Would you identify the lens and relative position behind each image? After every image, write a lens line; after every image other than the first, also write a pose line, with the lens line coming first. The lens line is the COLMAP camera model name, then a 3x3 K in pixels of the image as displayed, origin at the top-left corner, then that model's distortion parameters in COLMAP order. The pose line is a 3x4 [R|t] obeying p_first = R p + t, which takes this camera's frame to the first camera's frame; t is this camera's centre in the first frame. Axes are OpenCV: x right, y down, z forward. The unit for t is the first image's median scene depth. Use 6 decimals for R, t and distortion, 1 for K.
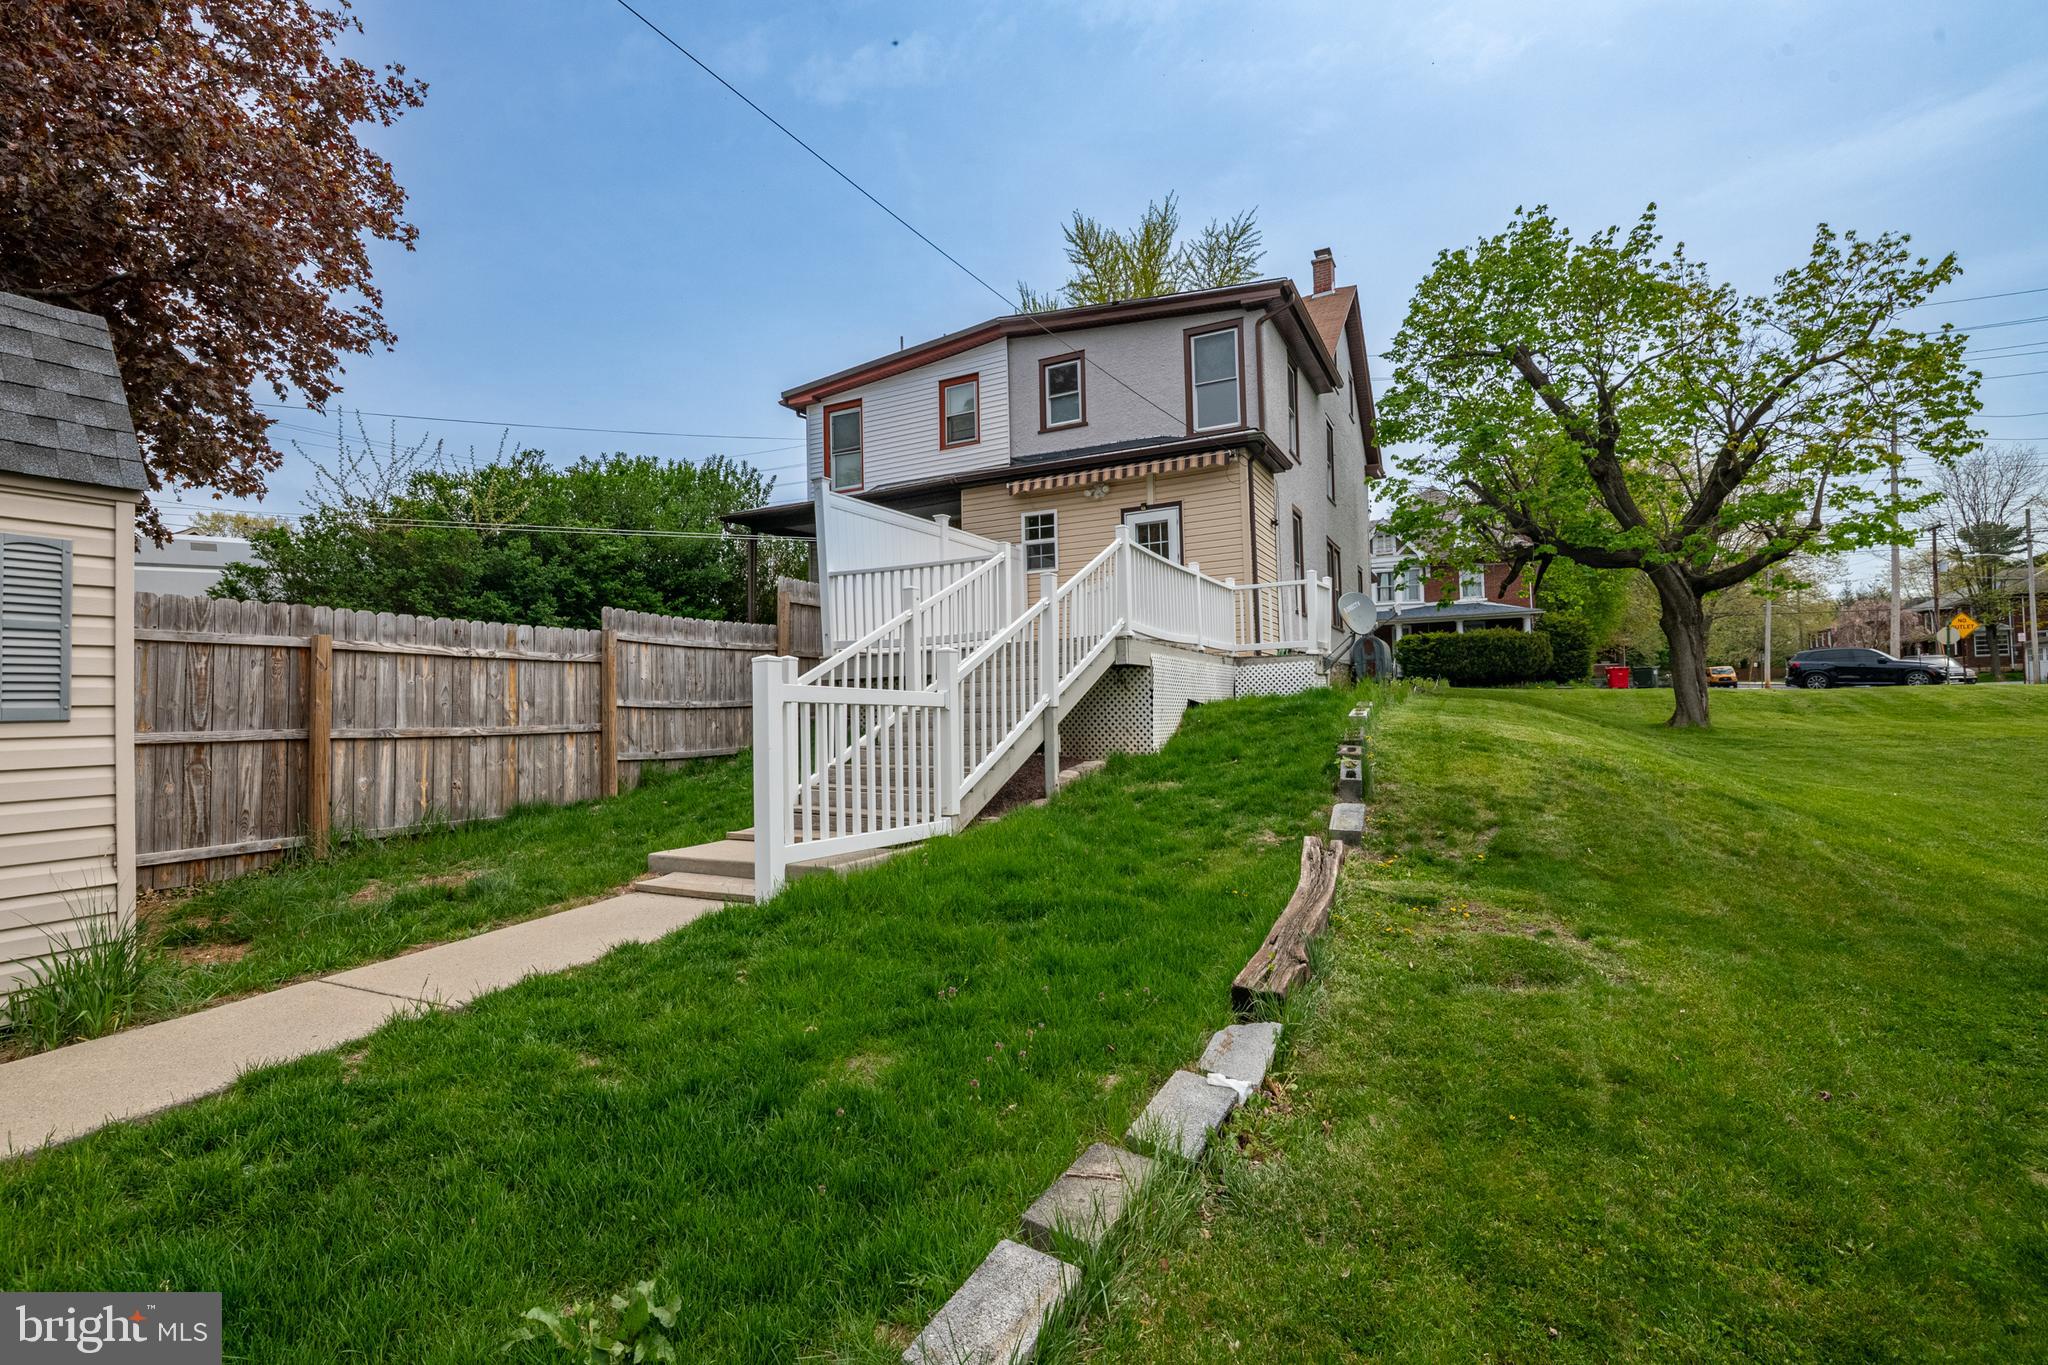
lens RADIAL K [[944.9, 0, 1031.9], [0, 944.9, 678.0], [0, 0, 1]] dist [-0.004750, -0.005498]
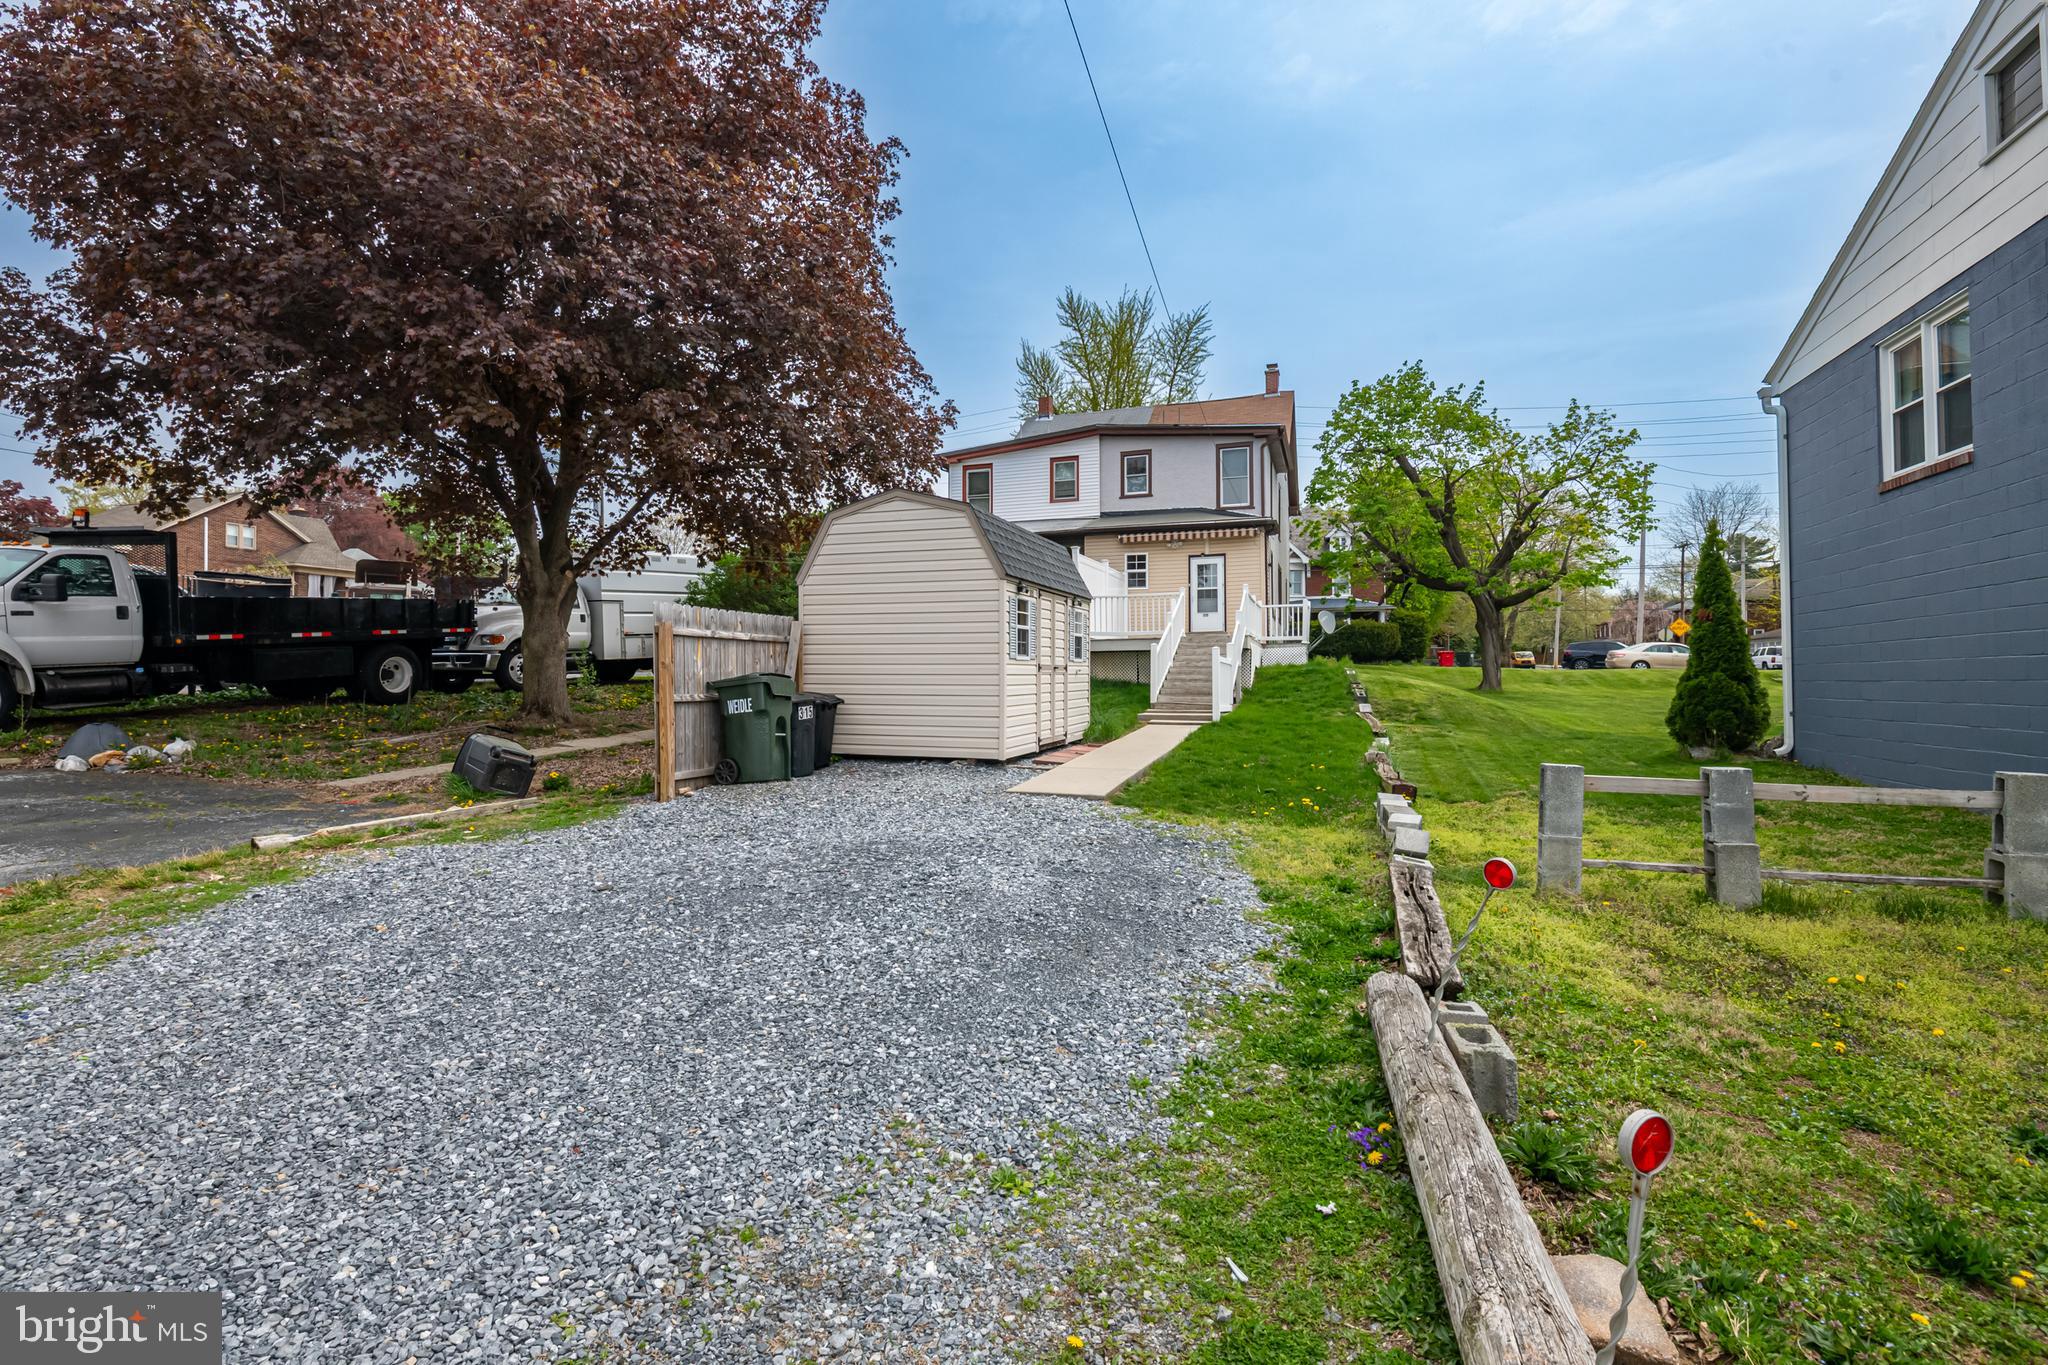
lens RADIAL K [[944.9, 0, 1008.0], [0, 944.9, 679.5], [0, 0, 1]] dist [-0.004750, -0.005498]
pose [[0.991477, 0.019941, 0.128749, -0.128917], [-0.024390, 0.999155, 0.033068, -0.000138], [-0.127981, -0.035926, 0.991126, -0.194565]]
